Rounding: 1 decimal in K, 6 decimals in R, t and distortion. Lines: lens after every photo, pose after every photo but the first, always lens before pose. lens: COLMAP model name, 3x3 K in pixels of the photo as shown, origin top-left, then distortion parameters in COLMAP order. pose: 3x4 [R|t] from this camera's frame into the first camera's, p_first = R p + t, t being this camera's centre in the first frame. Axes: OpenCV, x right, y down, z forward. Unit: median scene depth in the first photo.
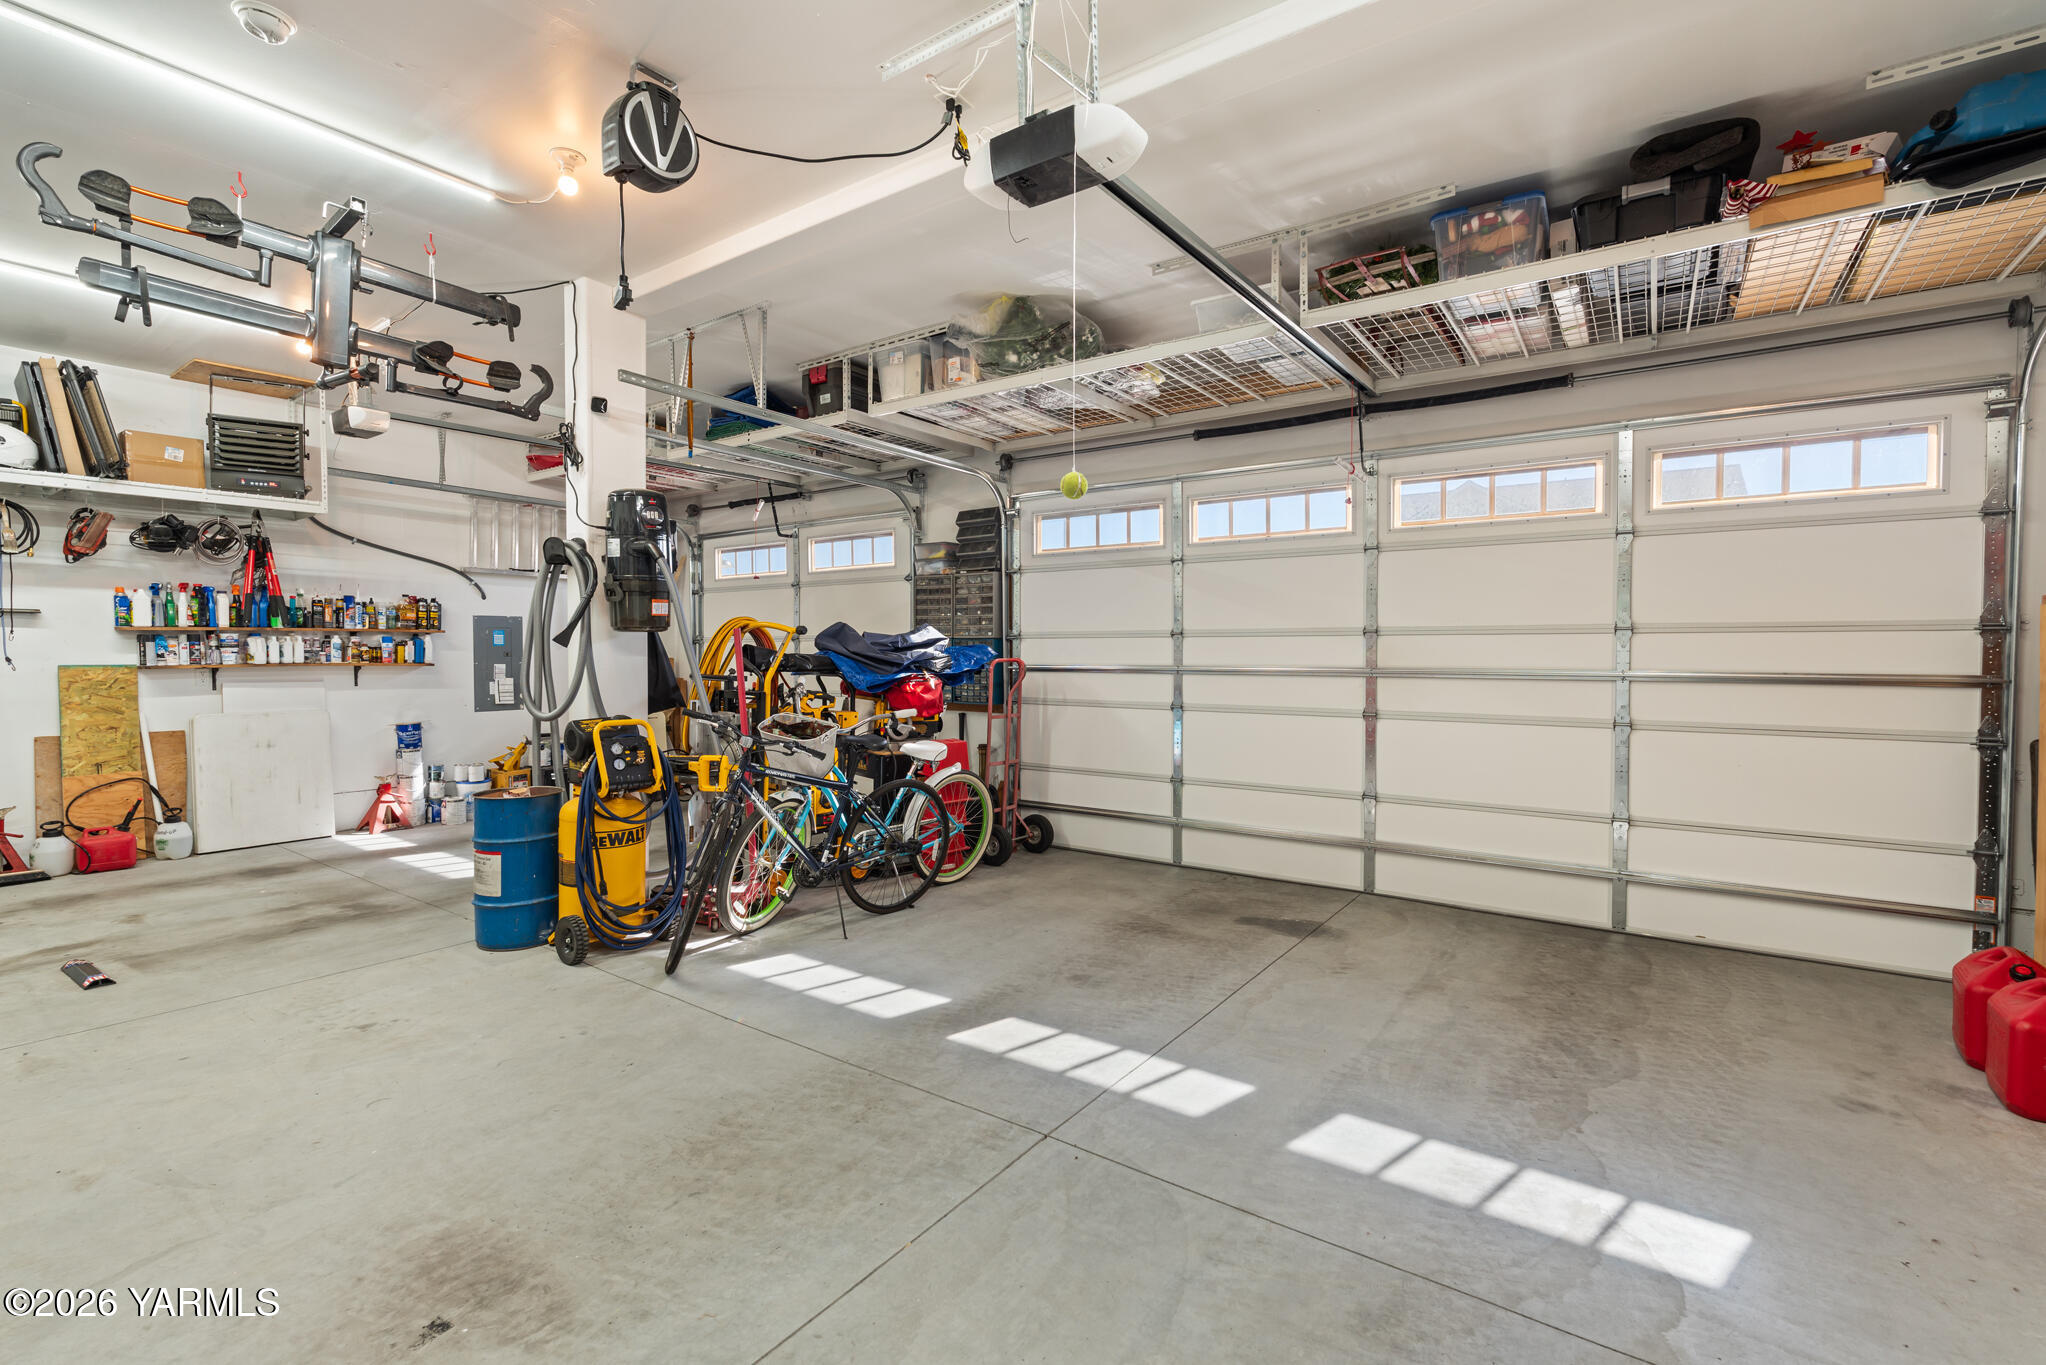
lens RADIAL K [[910.4, 0, 1021.4], [0, 910.4, 674.4], [0, 0, 1]] dist [-0.007376, 0.000514]
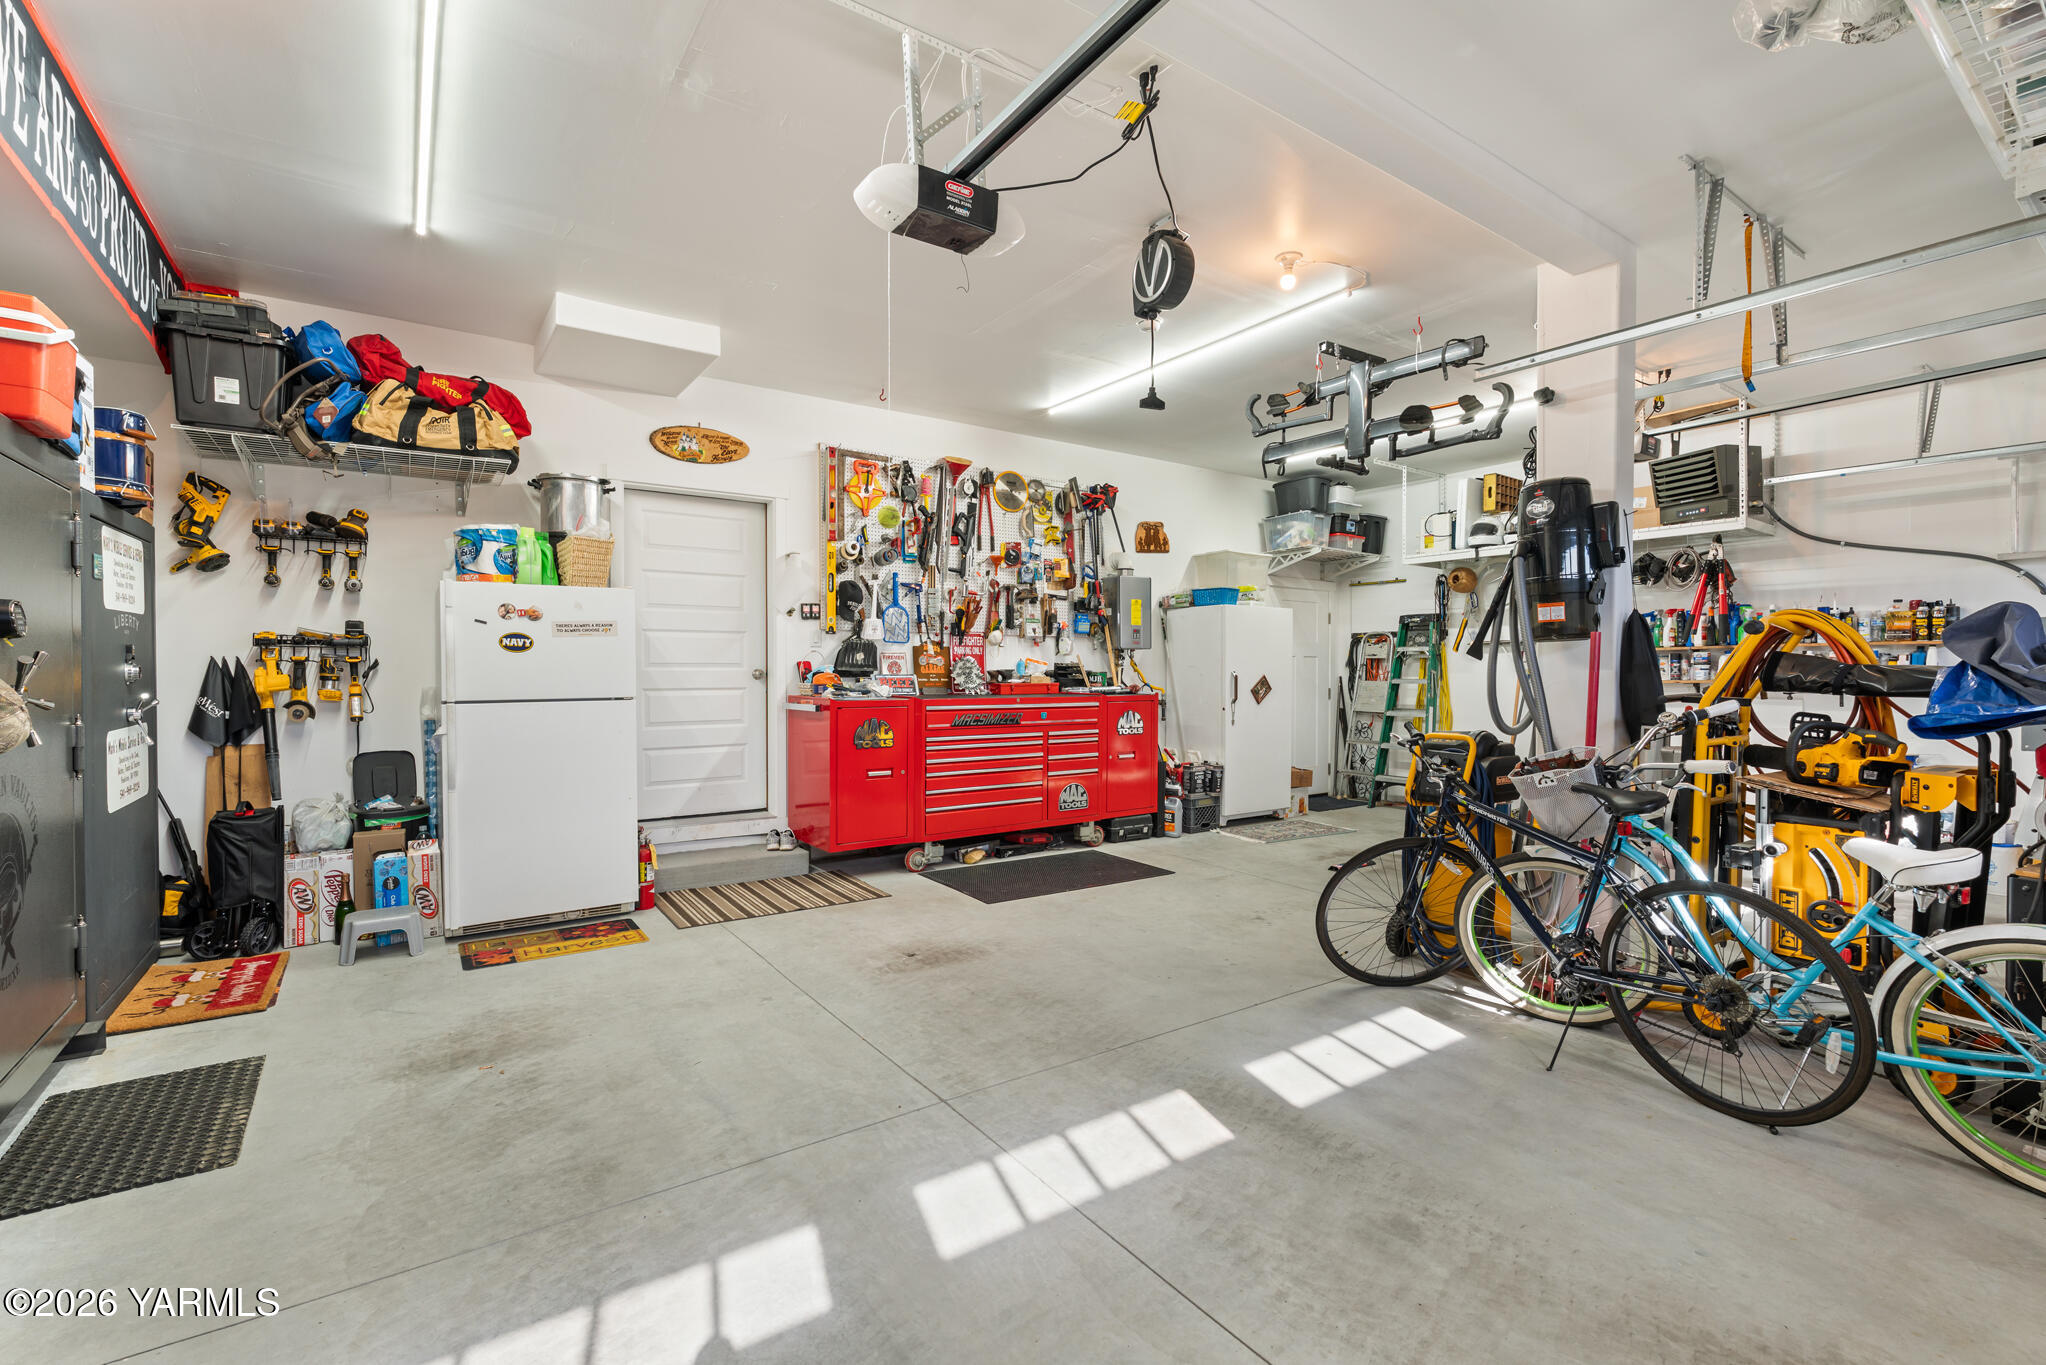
lens RADIAL K [[910.4, 0, 1027.0], [0, 910.4, 686.0], [0, 0, 1]] dist [-0.007376, 0.000514]
pose [[-0.347020, 0.008600, -0.937818, 0.728443], [-0.023798, 0.999555, 0.017972, -0.008062], [0.937556, 0.028554, -0.346661, 1.050804]]
